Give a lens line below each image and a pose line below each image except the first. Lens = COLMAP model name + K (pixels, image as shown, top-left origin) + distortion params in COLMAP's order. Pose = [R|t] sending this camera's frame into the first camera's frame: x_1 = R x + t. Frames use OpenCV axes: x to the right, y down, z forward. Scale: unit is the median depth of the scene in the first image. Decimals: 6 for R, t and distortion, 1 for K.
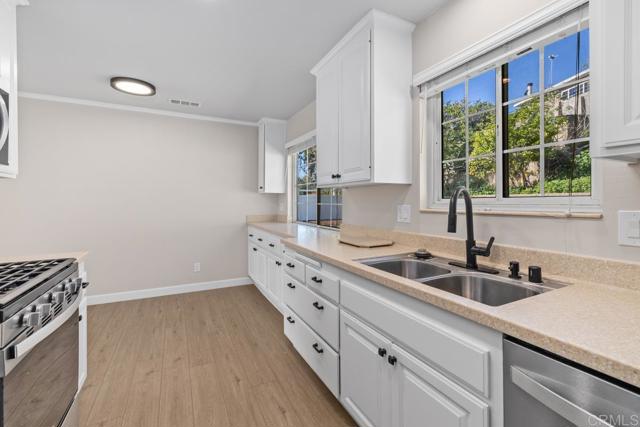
lens RADIAL K [[277.6, 0, 322.1], [0, 277.6, 203.5], [0, 0, 1]] dist [-0.004180, -0.000480]
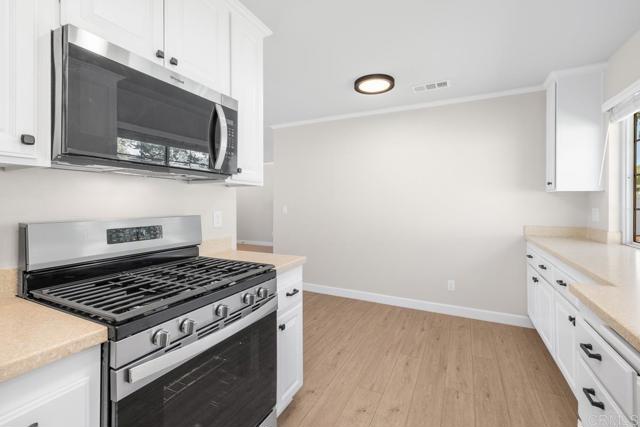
lens RADIAL K [[277.6, 0, 322.1], [0, 277.6, 203.5], [0, 0, 1]] dist [-0.004180, -0.000480]
pose [[0.580350, -0.001743, -0.814365, -0.005983], [-0.006844, 0.999952, -0.007017, -0.003378], [0.814338, 0.009646, 0.580311, 0.226770]]
